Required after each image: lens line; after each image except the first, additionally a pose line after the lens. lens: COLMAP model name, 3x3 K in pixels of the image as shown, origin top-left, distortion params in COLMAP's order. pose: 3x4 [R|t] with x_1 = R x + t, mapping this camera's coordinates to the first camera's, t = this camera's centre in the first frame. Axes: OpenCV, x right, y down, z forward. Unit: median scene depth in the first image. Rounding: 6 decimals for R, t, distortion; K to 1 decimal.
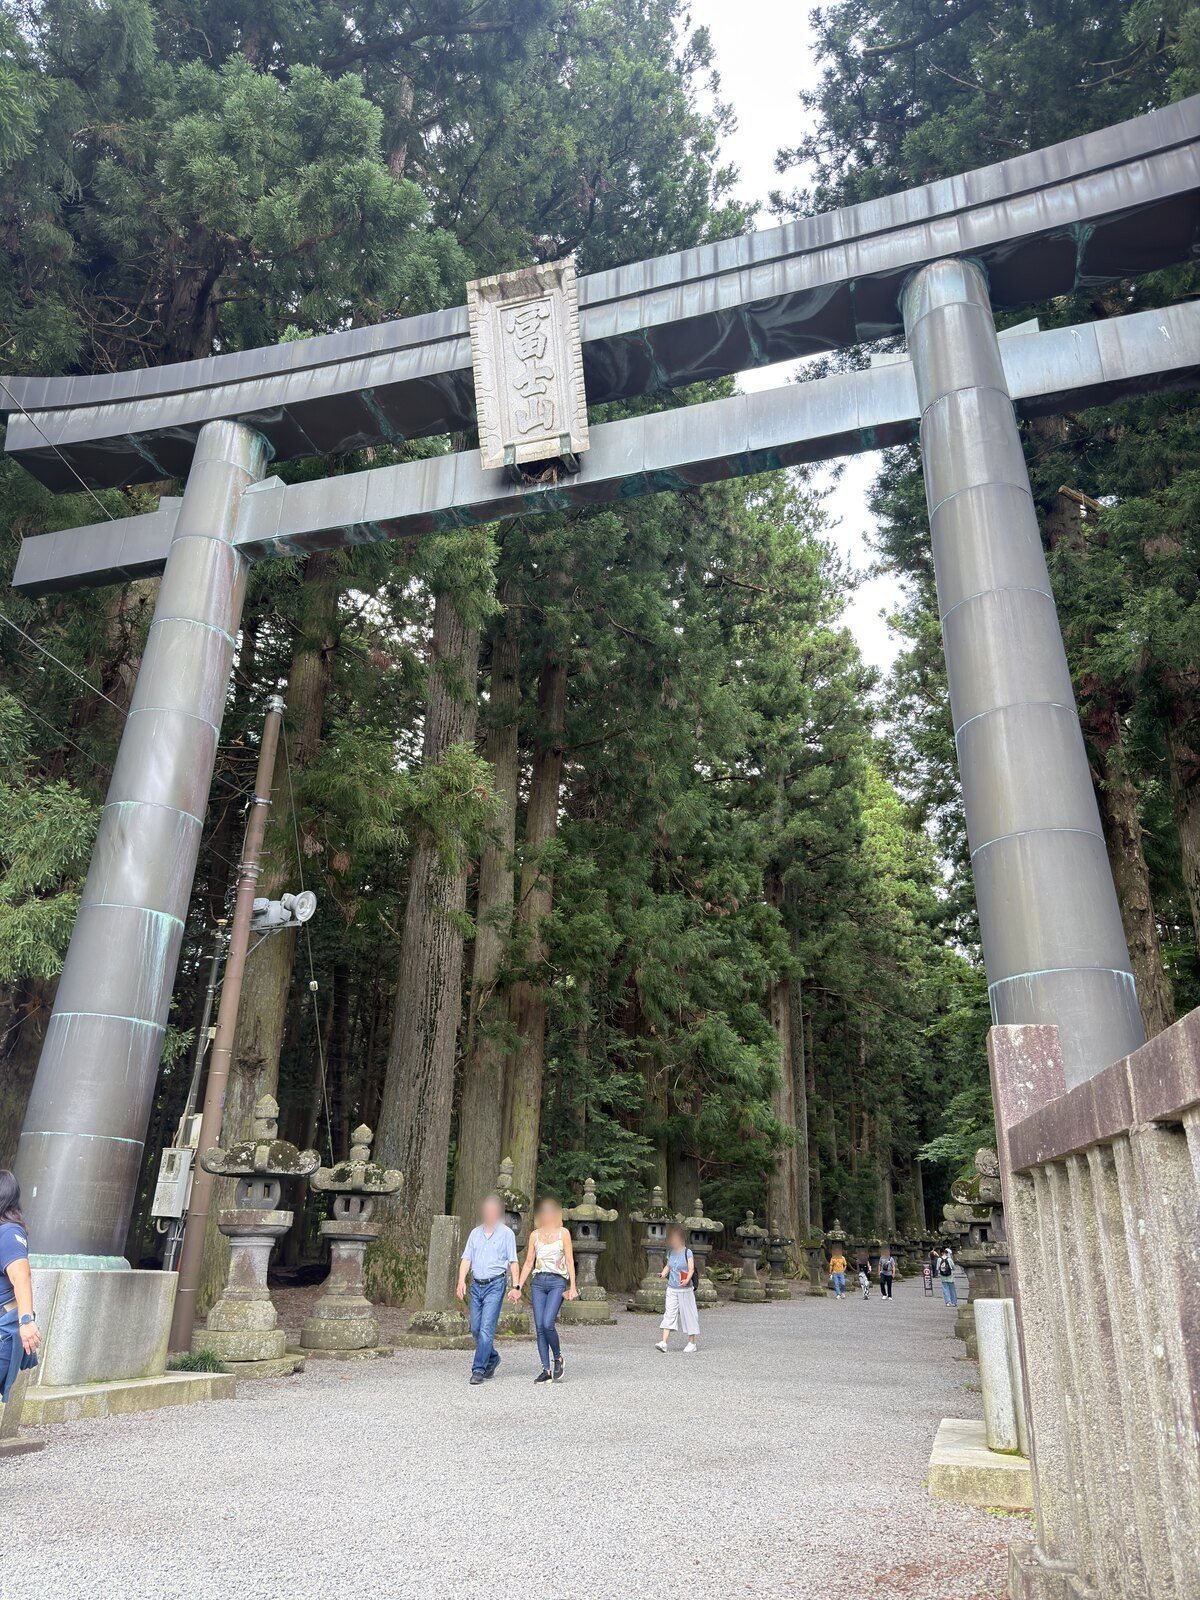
lens RADIAL K [[1099.5, 0, 610.7], [0, 1099.5, 795.2], [0, 0, 1]] dist [0.178936, -0.375418]
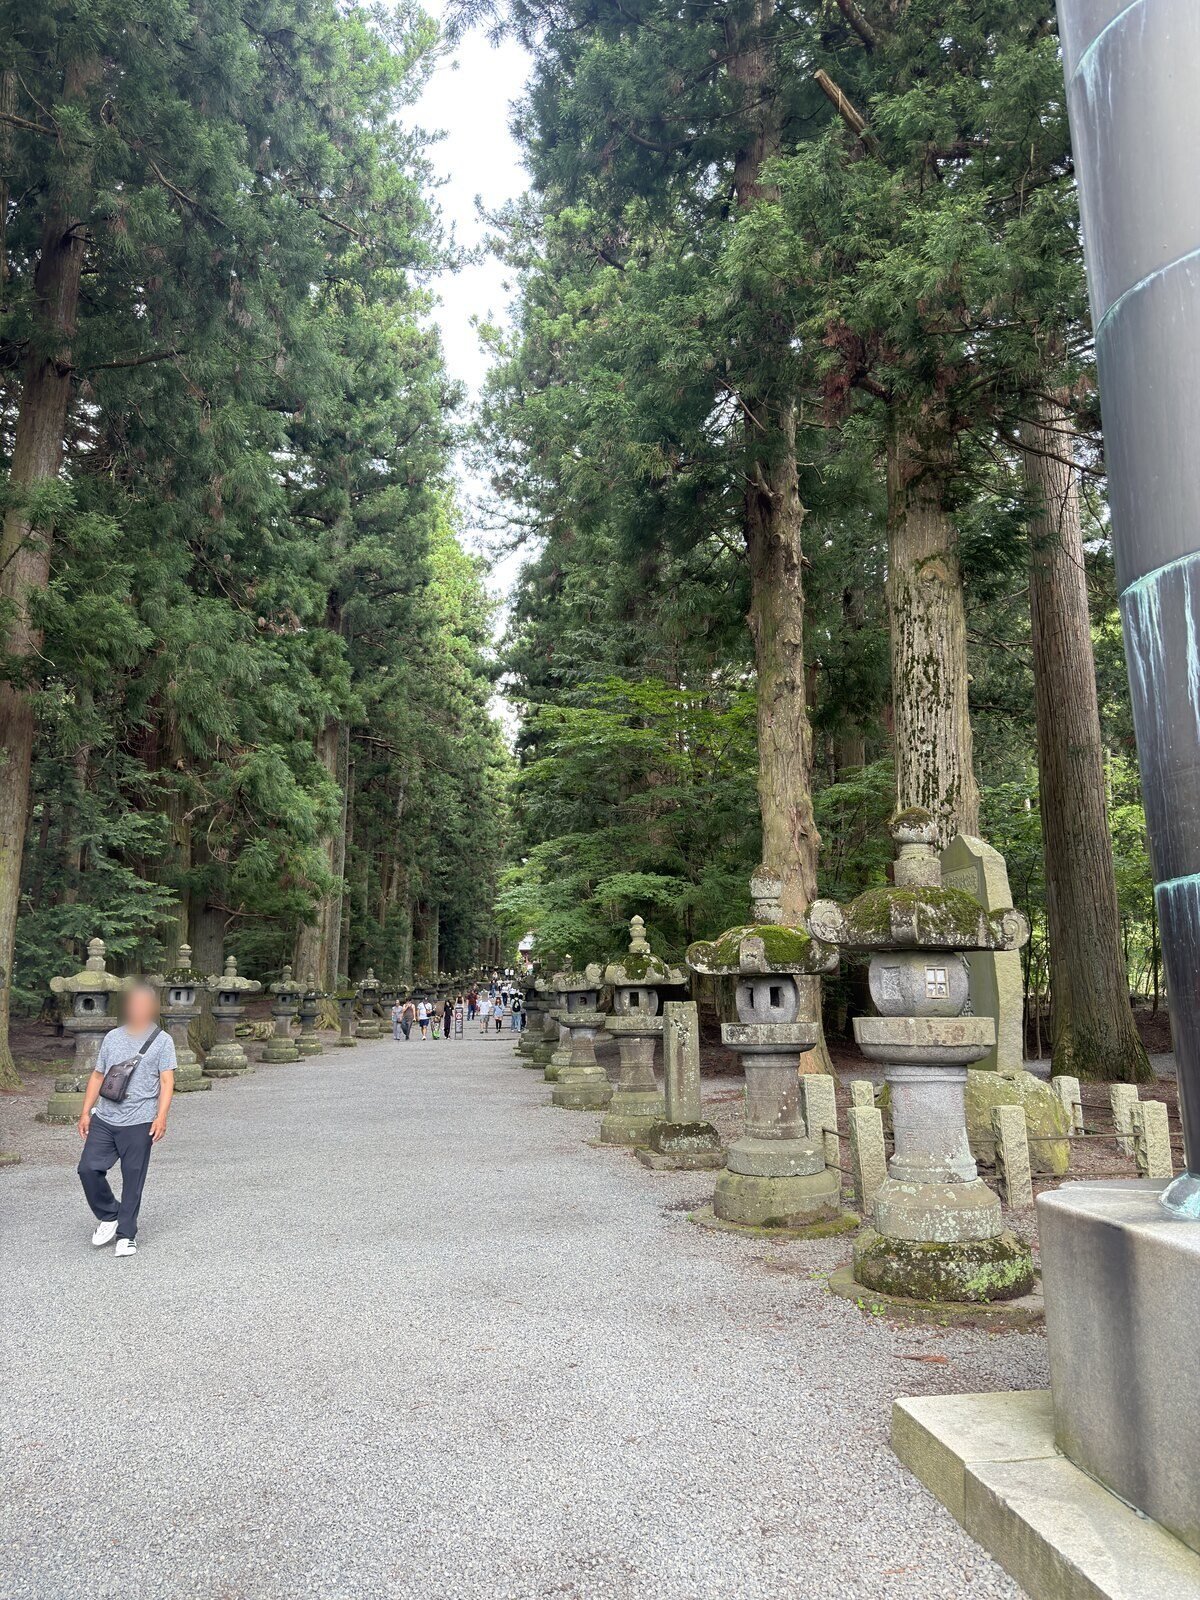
lens RADIAL K [[1099.5, 0, 610.7], [0, 1099.5, 795.2], [0, 0, 1]] dist [0.178936, -0.375418]
pose [[0.911267, 0.041696, 0.409699, -0.009910], [-0.127486, 0.974552, 0.184377, 0.040255], [-0.391586, -0.220248, 0.893393, 0.128607]]
